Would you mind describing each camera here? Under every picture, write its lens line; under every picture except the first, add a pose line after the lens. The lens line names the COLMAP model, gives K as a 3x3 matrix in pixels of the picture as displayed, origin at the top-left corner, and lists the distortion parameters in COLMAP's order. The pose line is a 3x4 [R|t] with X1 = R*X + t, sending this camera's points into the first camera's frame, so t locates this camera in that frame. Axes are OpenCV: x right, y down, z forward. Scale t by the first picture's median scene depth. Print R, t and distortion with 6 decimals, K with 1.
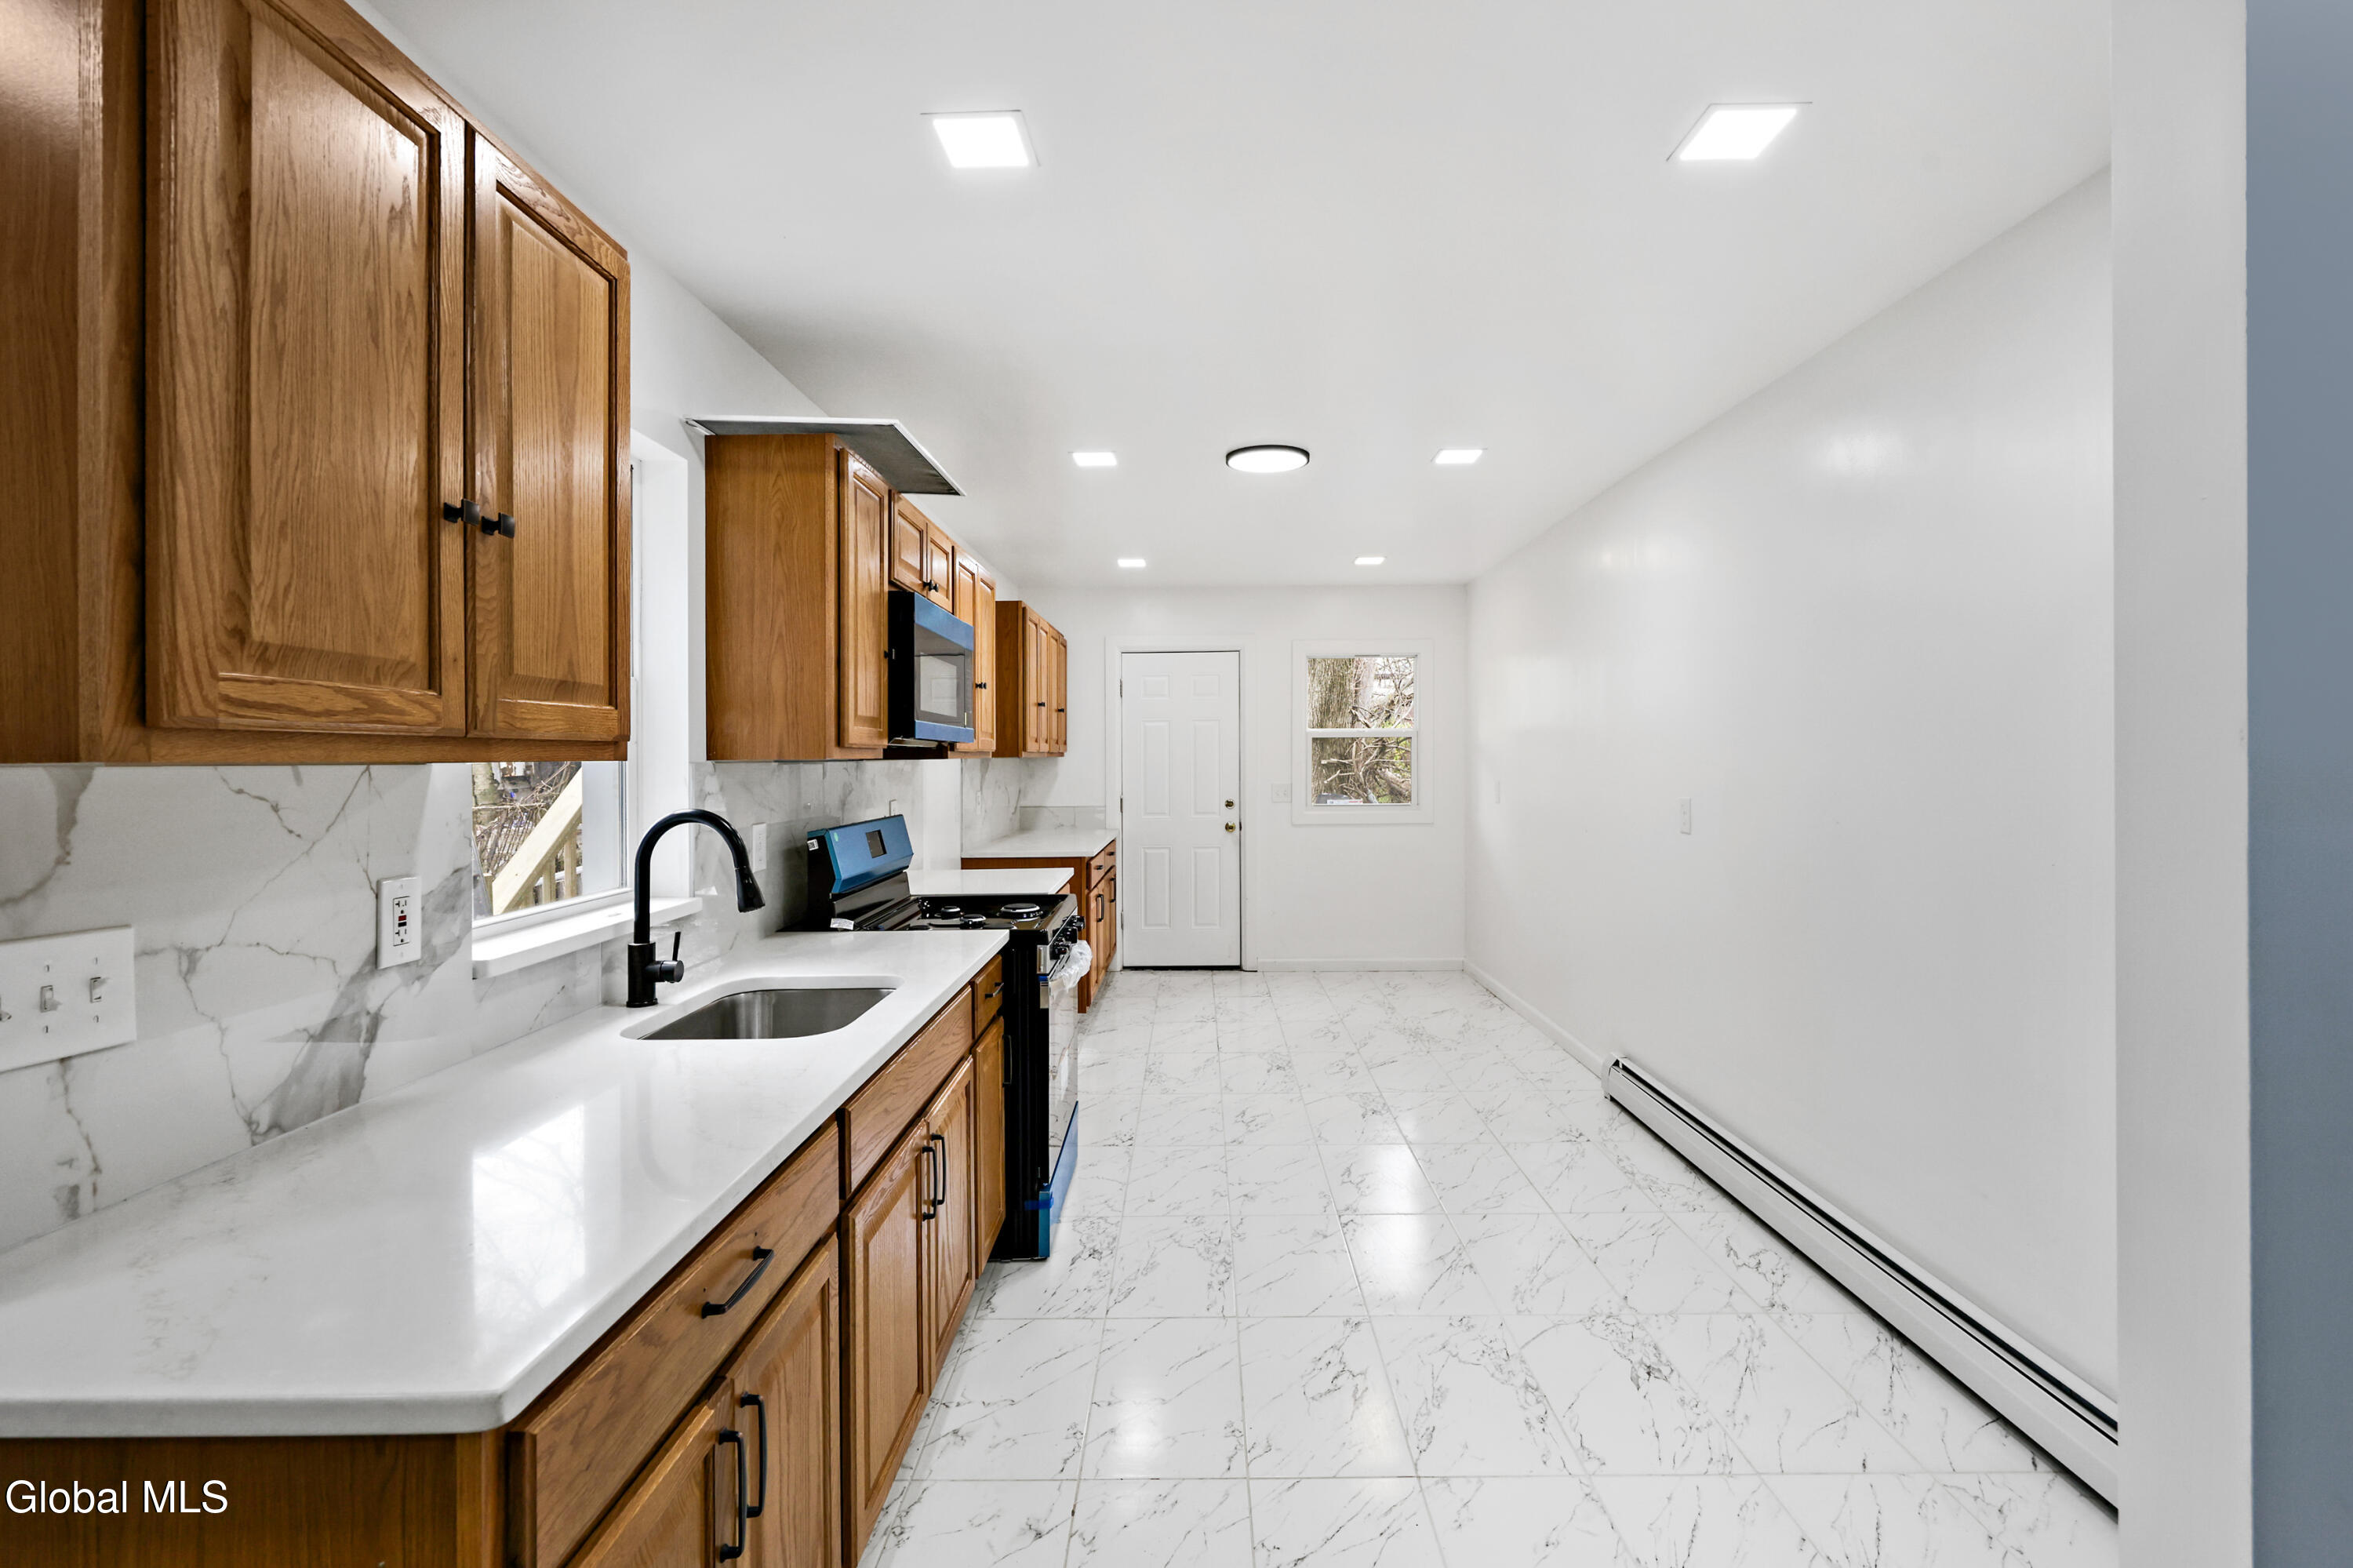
lens RADIAL K [[1046.1, 0, 1180.2], [0, 1046.1, 737.8], [0, 0, 1]] dist [0.001323, 0.000867]
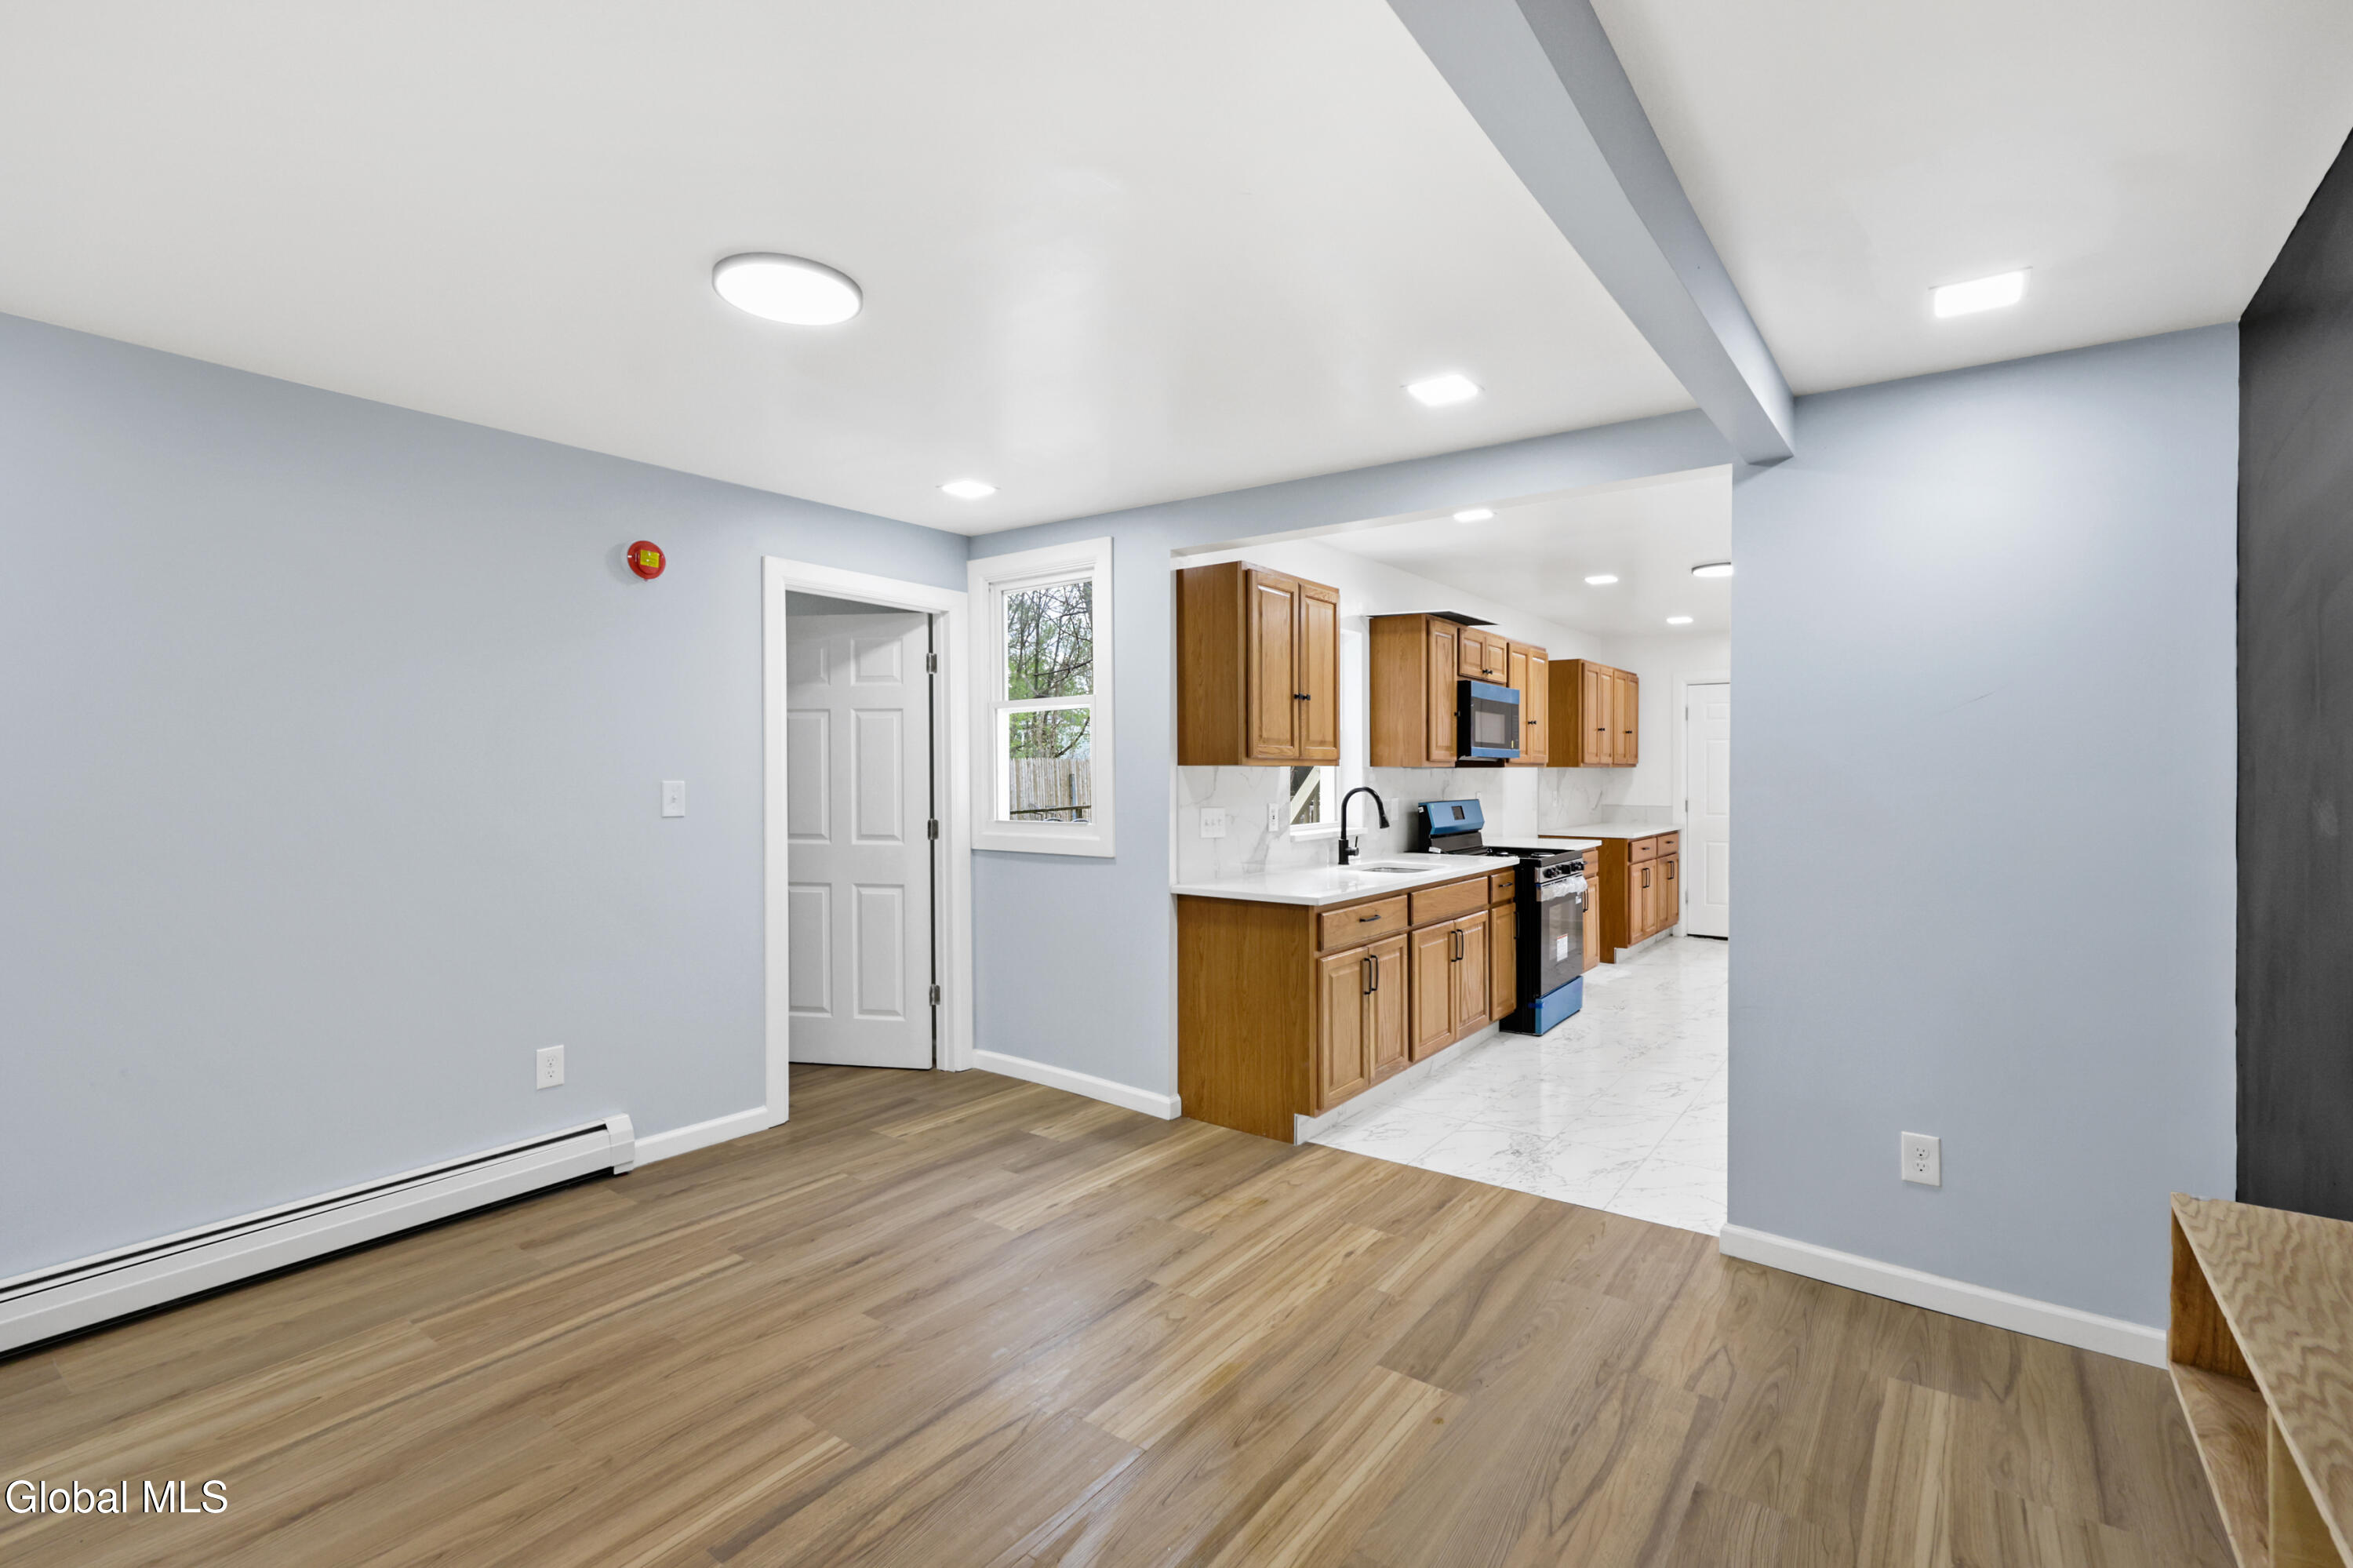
lens RADIAL K [[1018.7, 0, 1139.0], [0, 1018.7, 759.5], [0, 0, 1]] dist [0.000558, 0.000170]
pose [[0.784123, 0.003888, -0.620593, 0.489528], [0.003447, 0.999938, 0.010620, -0.017961], [0.620595, -0.010466, 0.784061, -0.967580]]
